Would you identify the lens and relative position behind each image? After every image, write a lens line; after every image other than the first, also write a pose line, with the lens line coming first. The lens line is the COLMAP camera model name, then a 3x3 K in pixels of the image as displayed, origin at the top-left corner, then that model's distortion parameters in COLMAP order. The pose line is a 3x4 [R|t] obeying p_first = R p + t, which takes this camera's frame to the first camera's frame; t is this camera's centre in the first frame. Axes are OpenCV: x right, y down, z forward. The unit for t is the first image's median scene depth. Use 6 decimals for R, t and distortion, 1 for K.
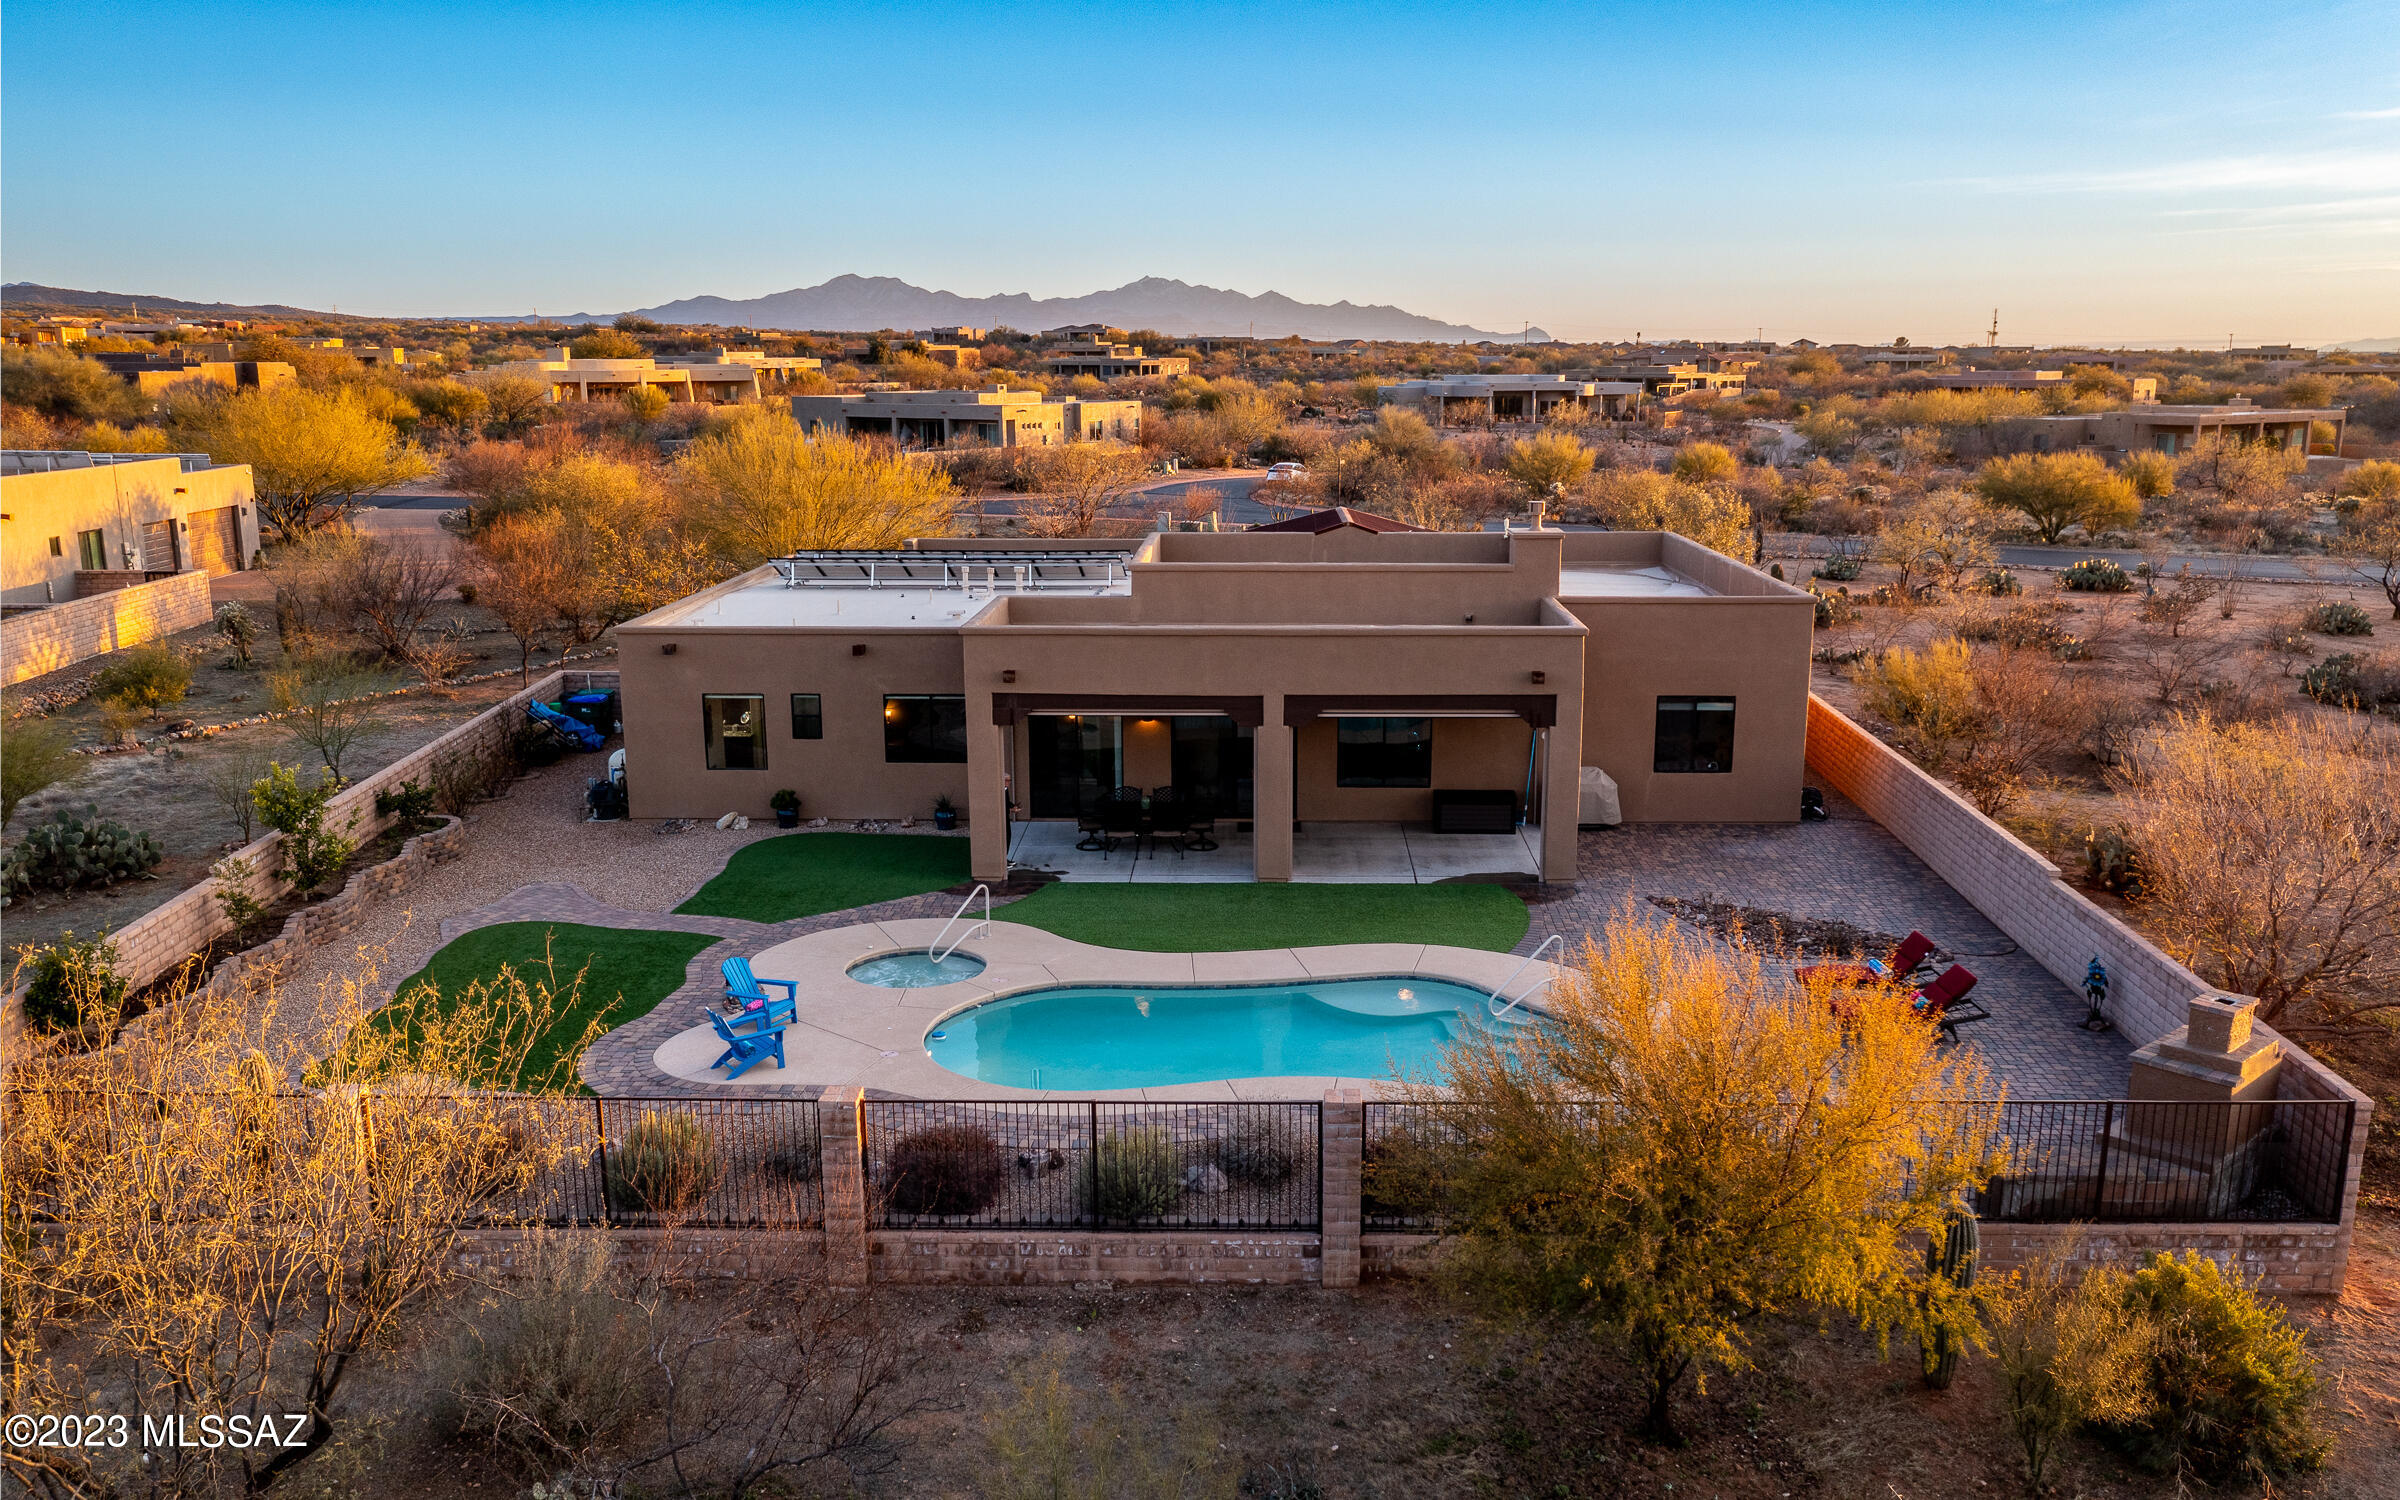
lens RADIAL K [[1940.8, 0, 1252.3], [0, 1940.8, 833.4], [0, 0, 1]] dist [-0.010532, 0.000170]
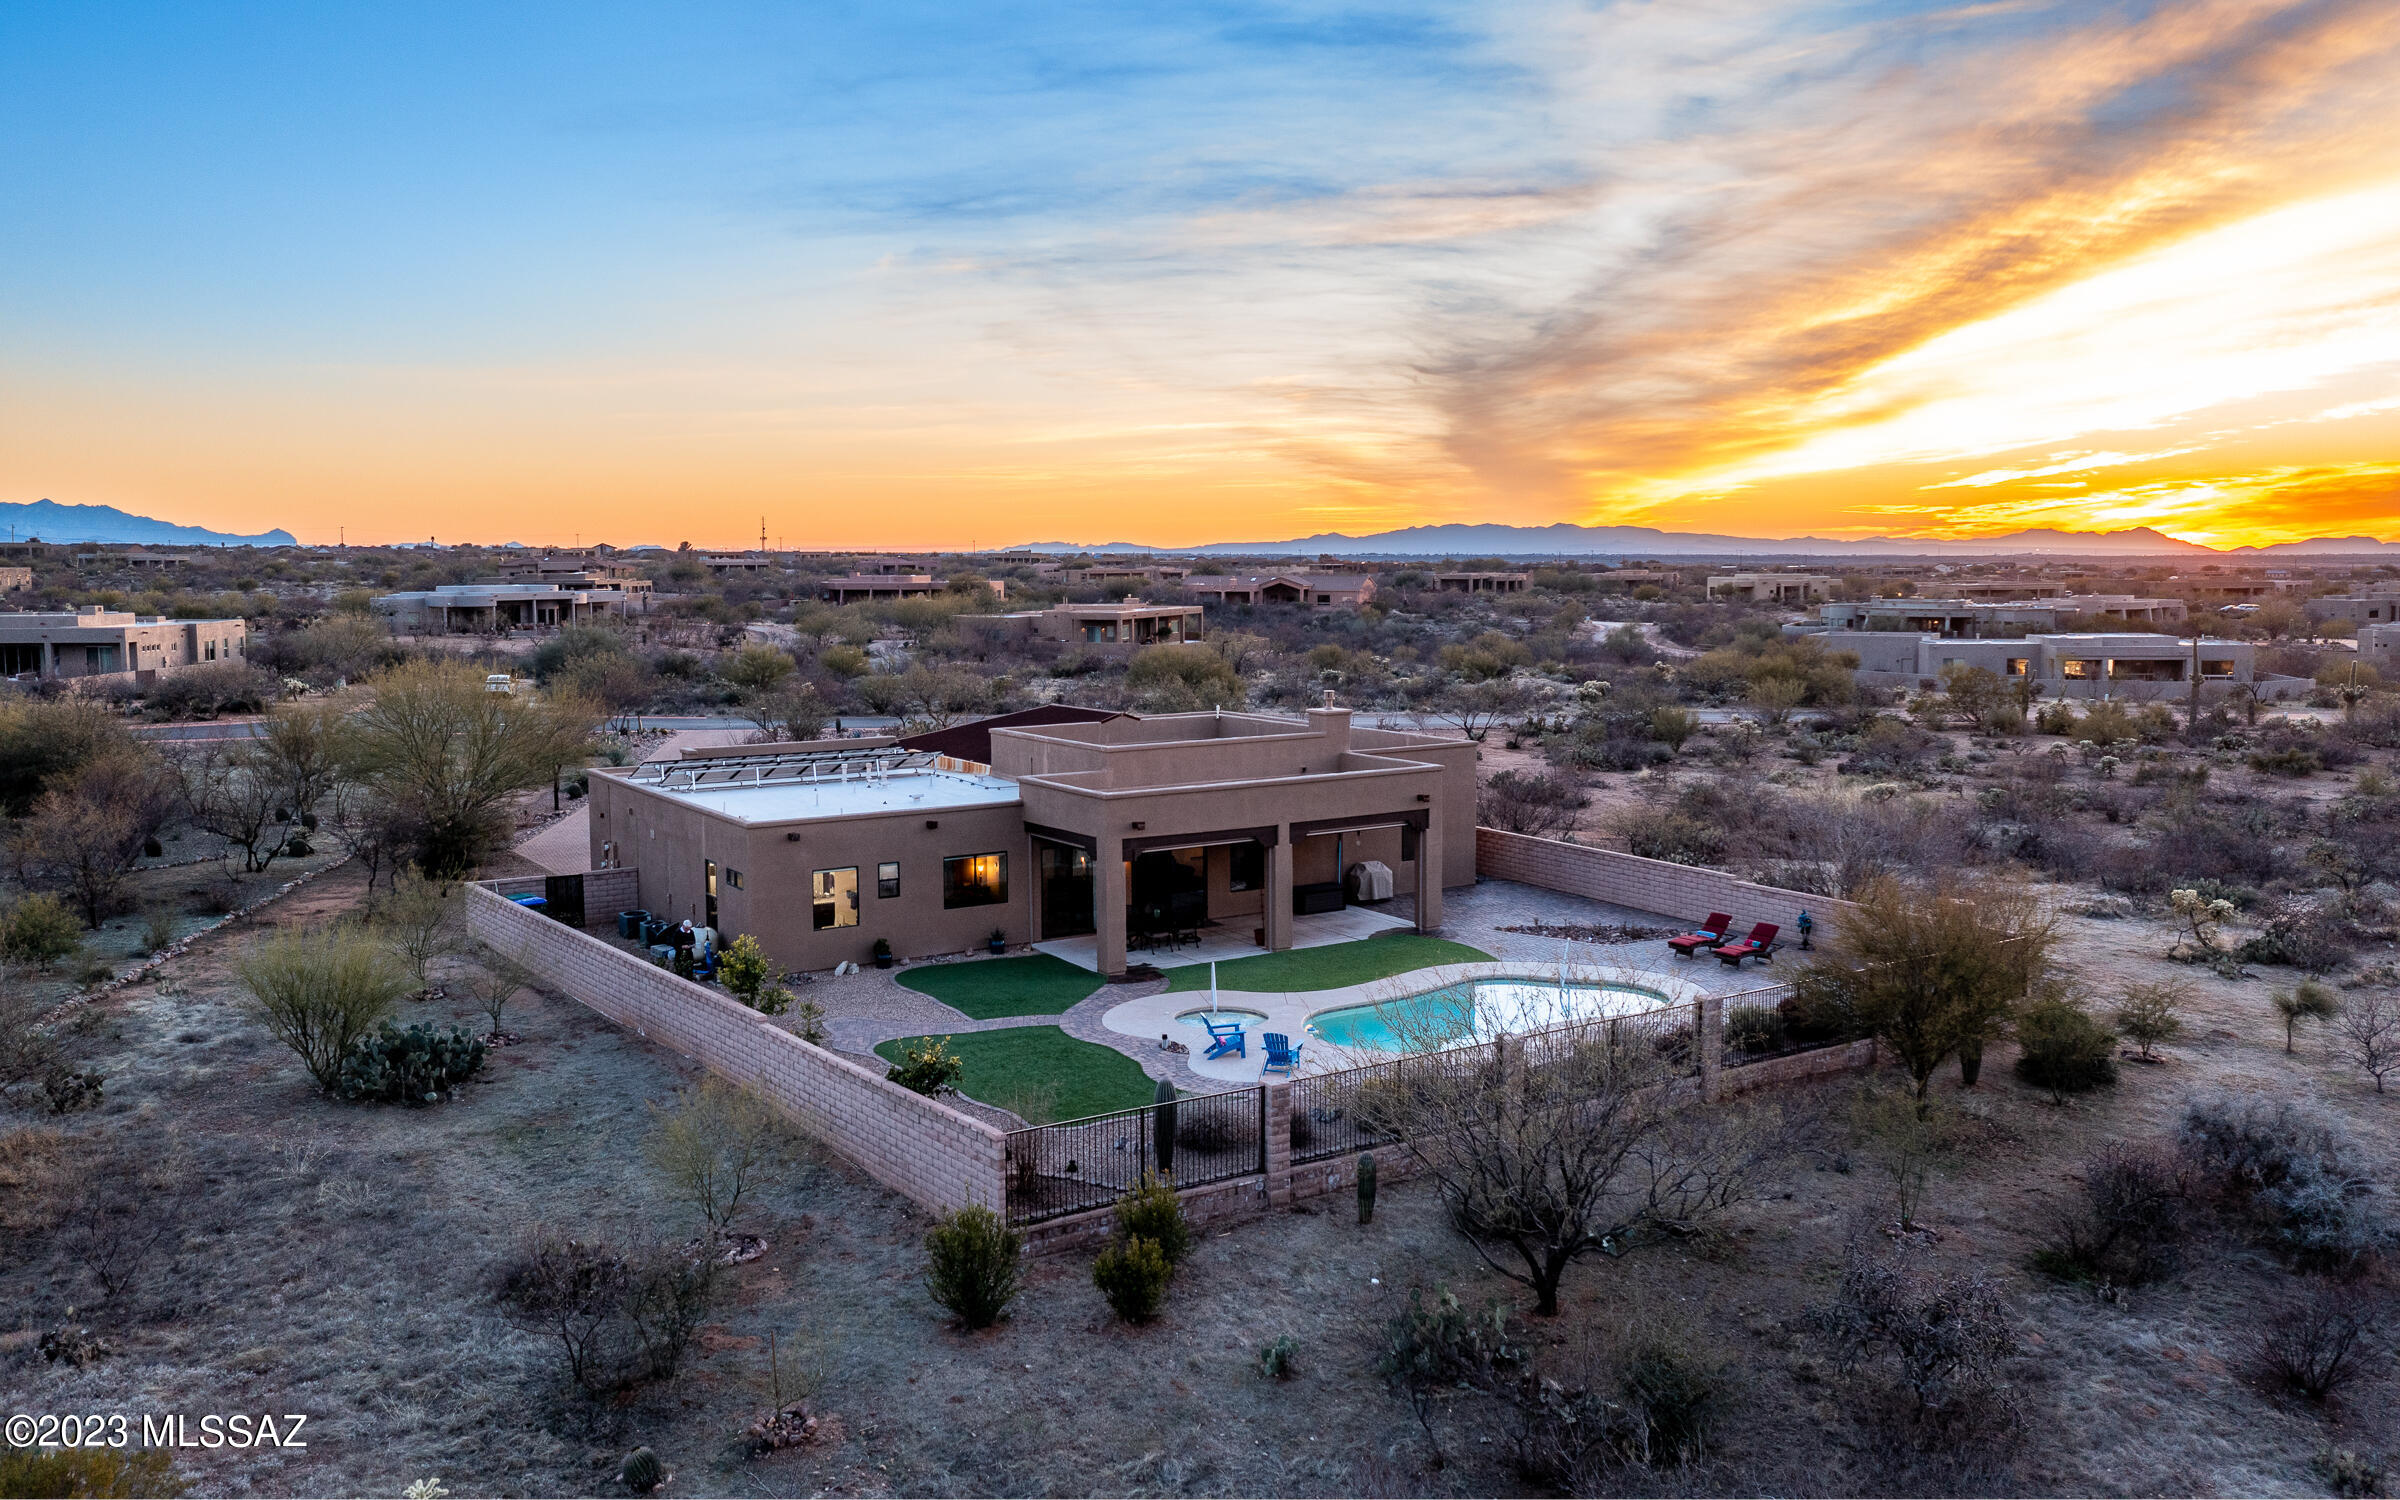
lens RADIAL K [[1894.1, 0, 1191.7], [0, 1894.1, 658.1], [0, 0, 1]] dist [-0.004304, -0.000044]
pose [[0.829743, -0.033555, 0.557136, -0.894443], [0.136981, 0.979906, -0.144988, 0.006351], [-0.541075, 0.196620, 0.817666, -0.197110]]
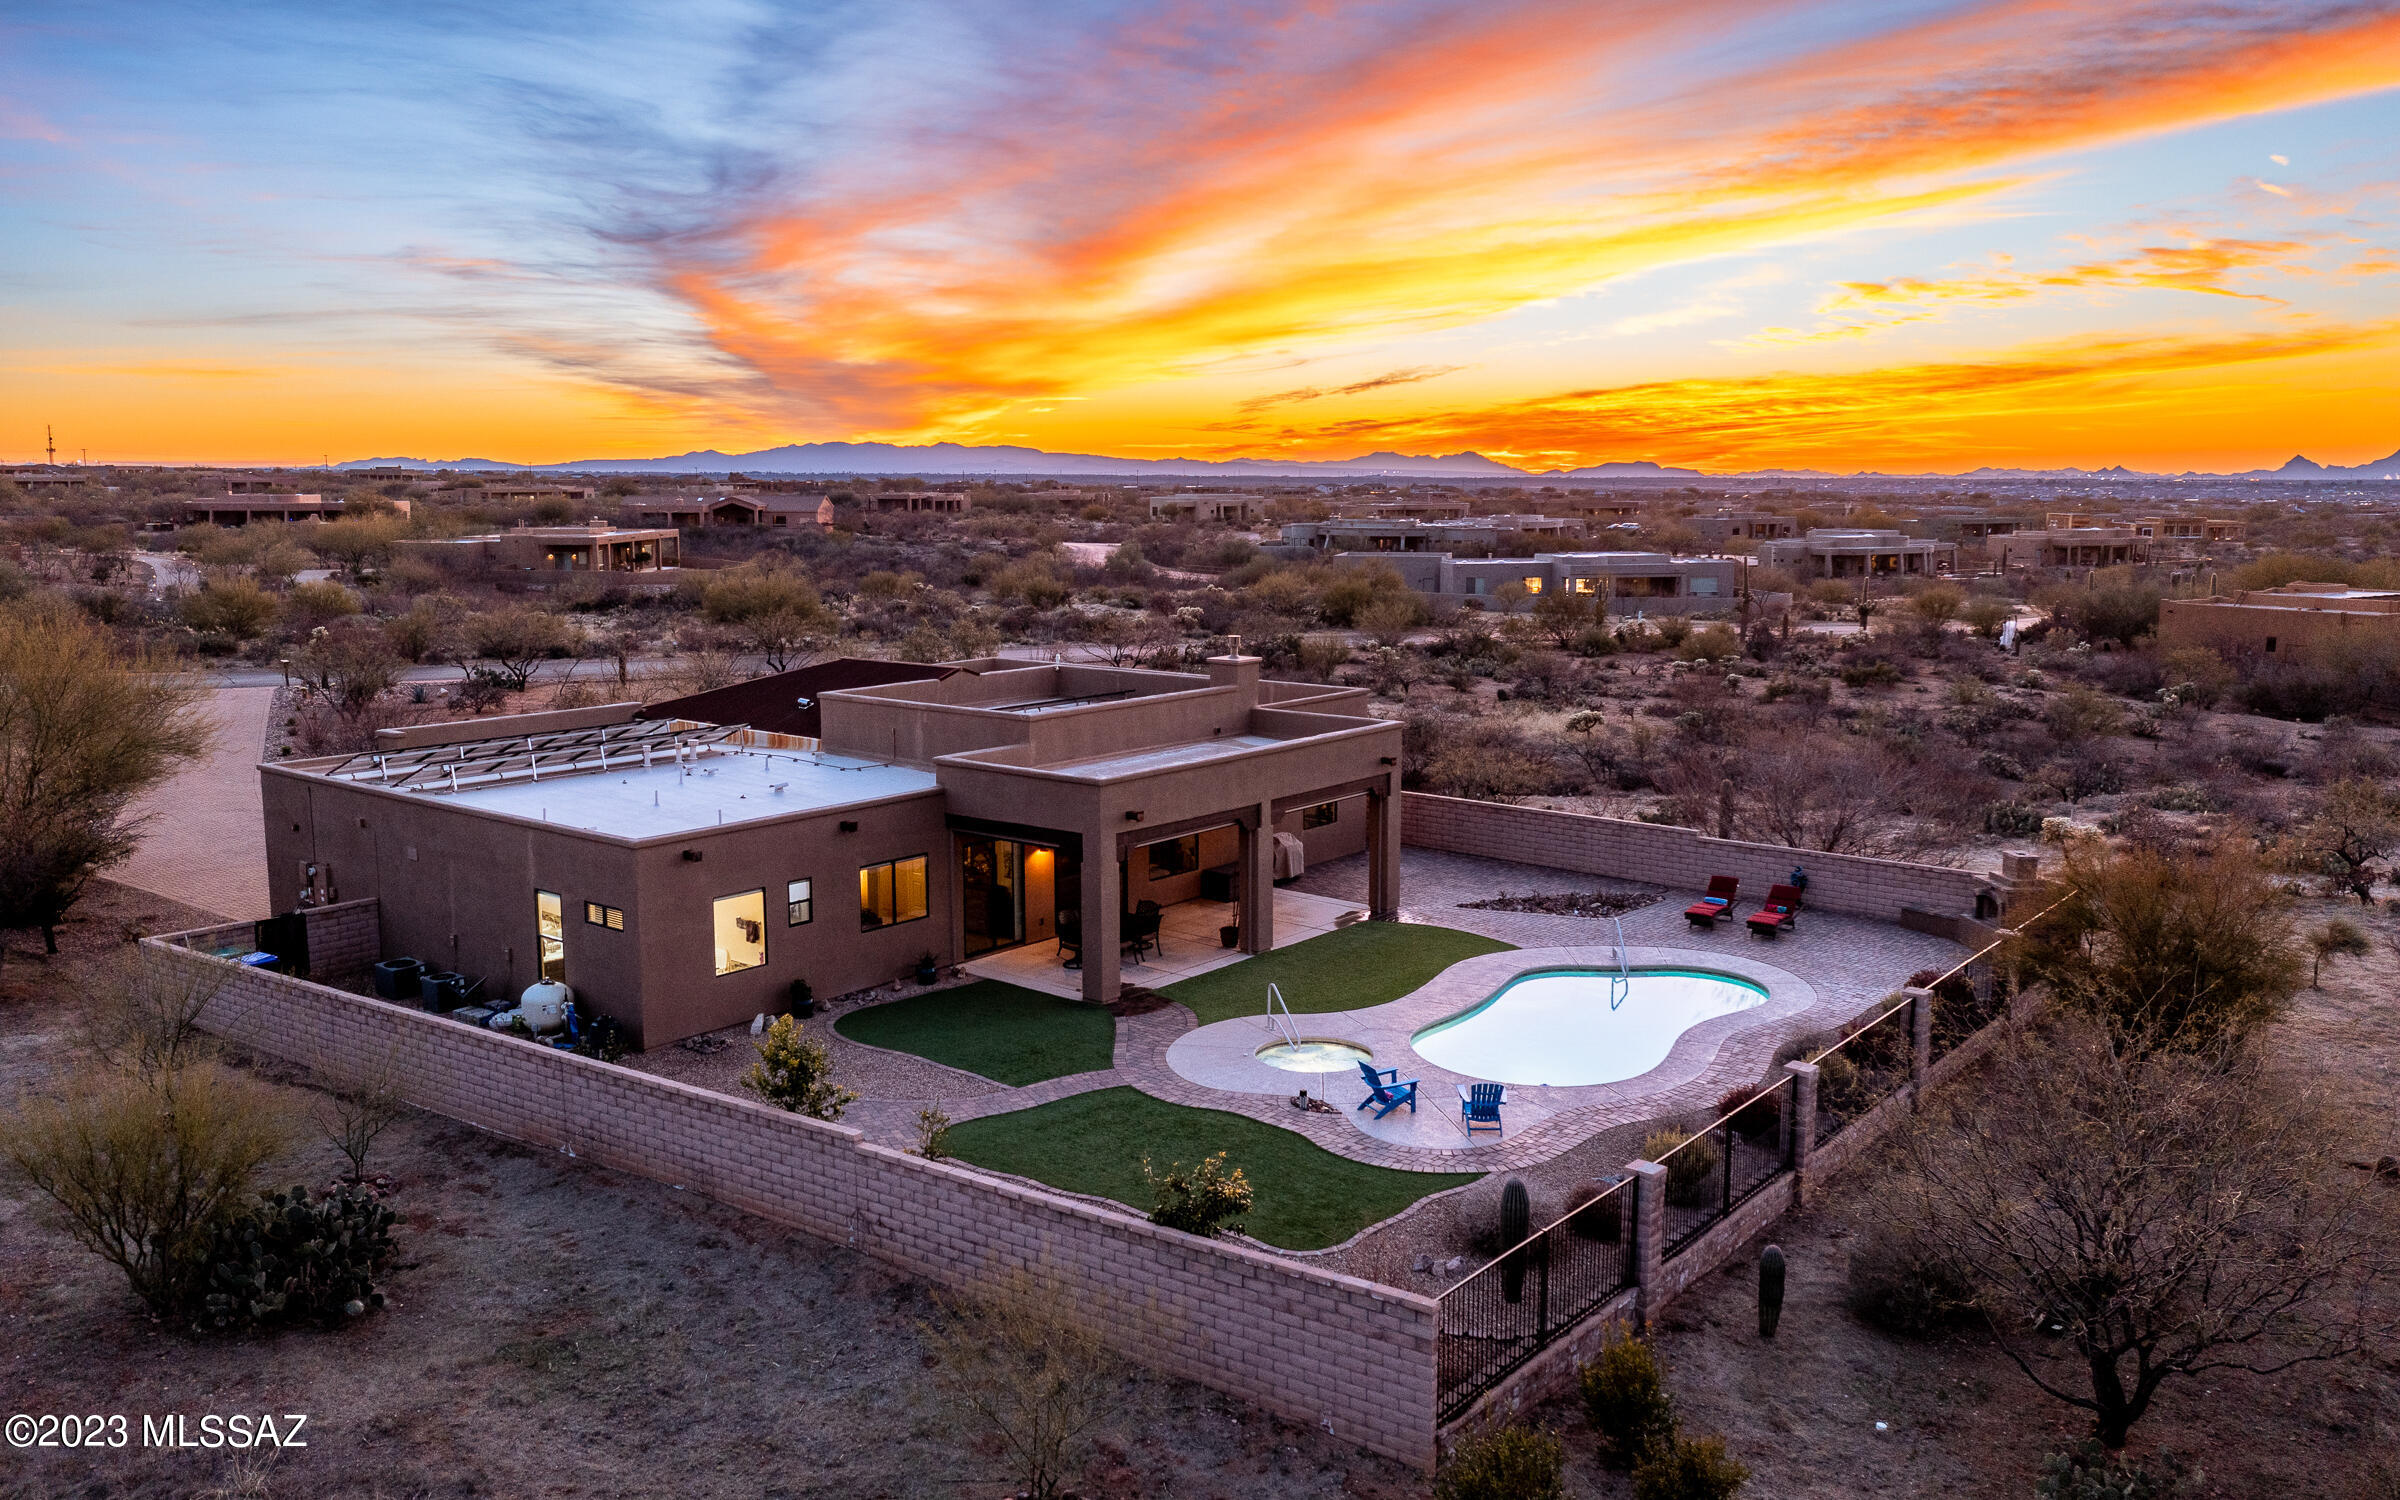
lens RADIAL K [[1899.5, 0, 1188.8], [0, 1899.5, 746.1], [0, 0, 1]] dist [-0.005515, -0.002468]
pose [[0.612564, -0.111669, 0.782493, -1.002925], [0.187417, 0.982259, -0.006540, -0.110896], [-0.767880, 0.150658, 0.622625, 0.282358]]
